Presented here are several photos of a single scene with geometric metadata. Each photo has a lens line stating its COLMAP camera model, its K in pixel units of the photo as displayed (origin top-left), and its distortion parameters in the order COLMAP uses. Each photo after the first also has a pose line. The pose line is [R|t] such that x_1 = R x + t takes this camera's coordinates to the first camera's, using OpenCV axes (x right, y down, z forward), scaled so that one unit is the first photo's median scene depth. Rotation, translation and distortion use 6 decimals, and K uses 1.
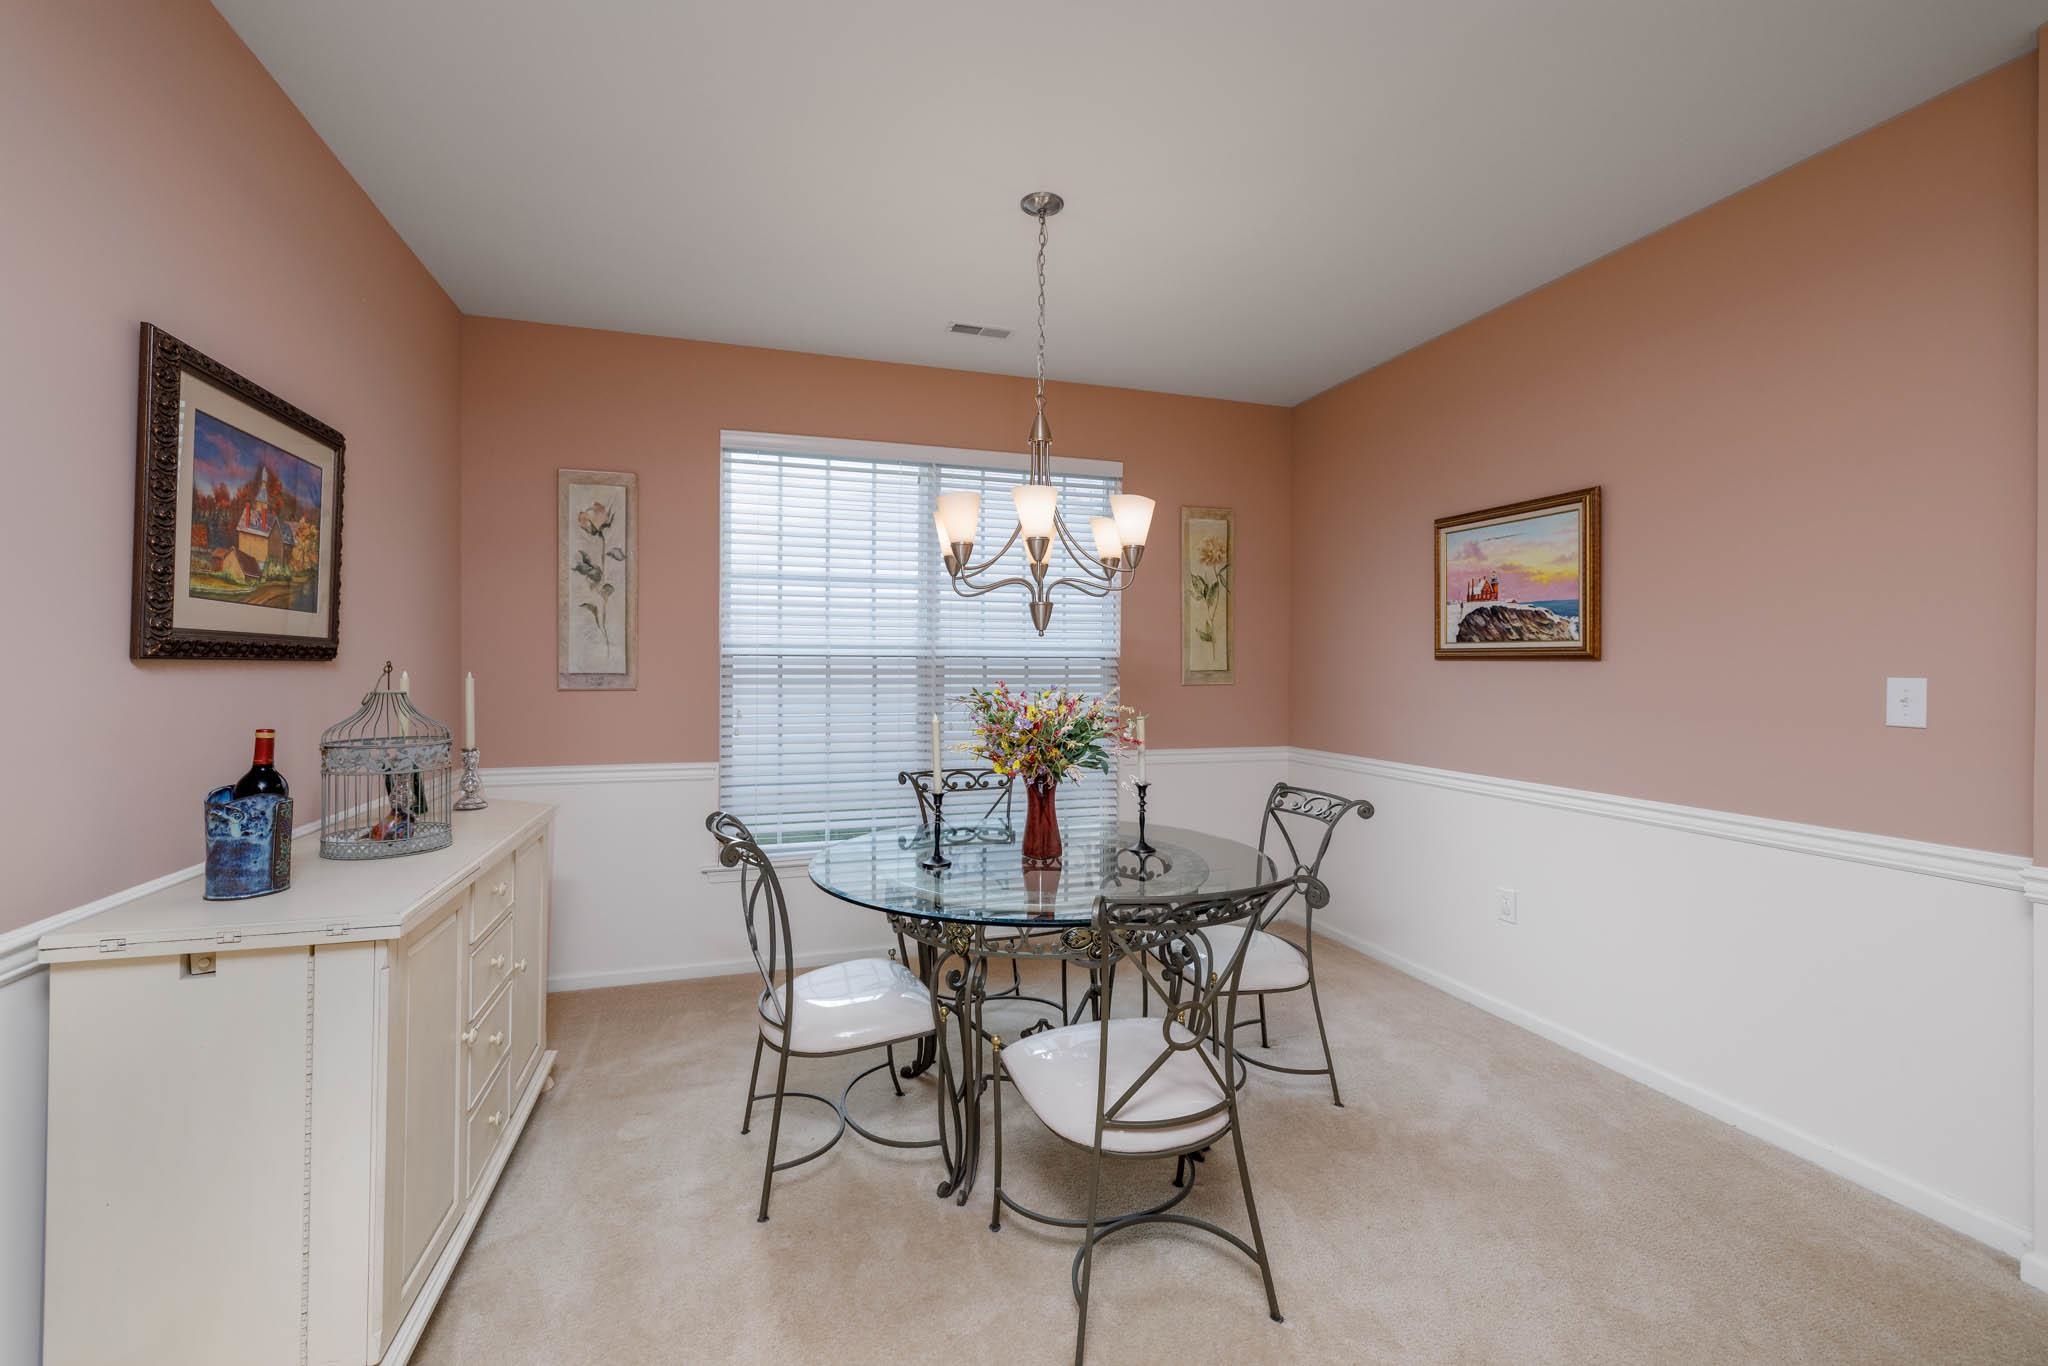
lens RADIAL K [[872.8, 0, 1031.1], [0, 872.8, 664.9], [0, 0, 1]] dist [0.003144, 0.000233]
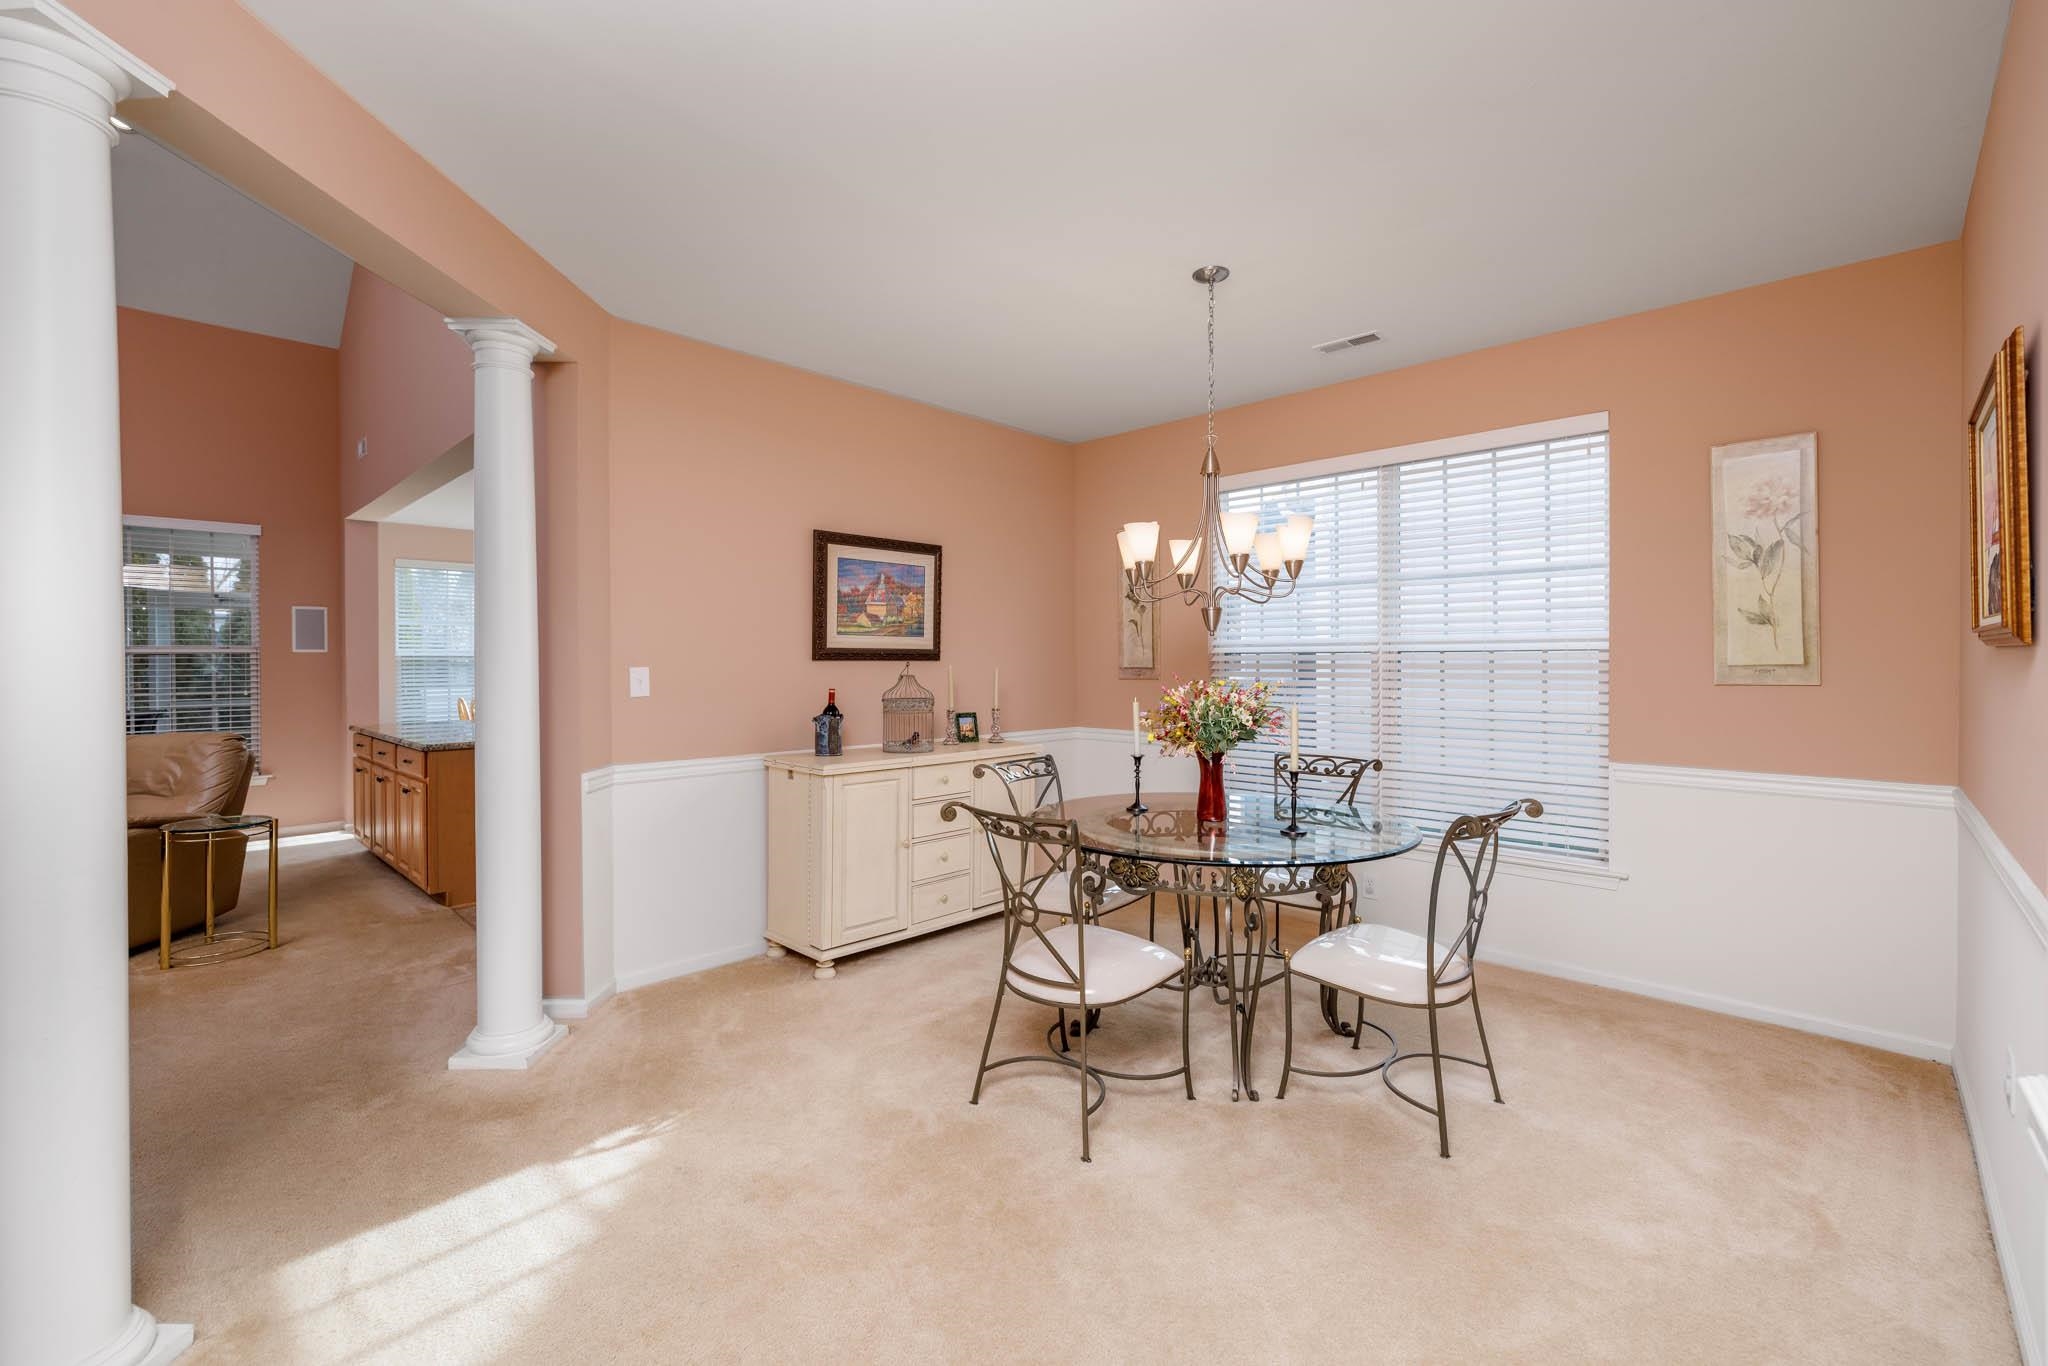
lens RADIAL K [[872.8, 0, 1032.3], [0, 872.8, 670.0], [0, 0, 1]] dist [0.003144, 0.000233]
pose [[0.464662, 0.004582, -0.885476, 0.735373], [0.004795, 0.999959, 0.007691, 0.002365], [0.885475, -0.007819, 0.464621, 0.175606]]
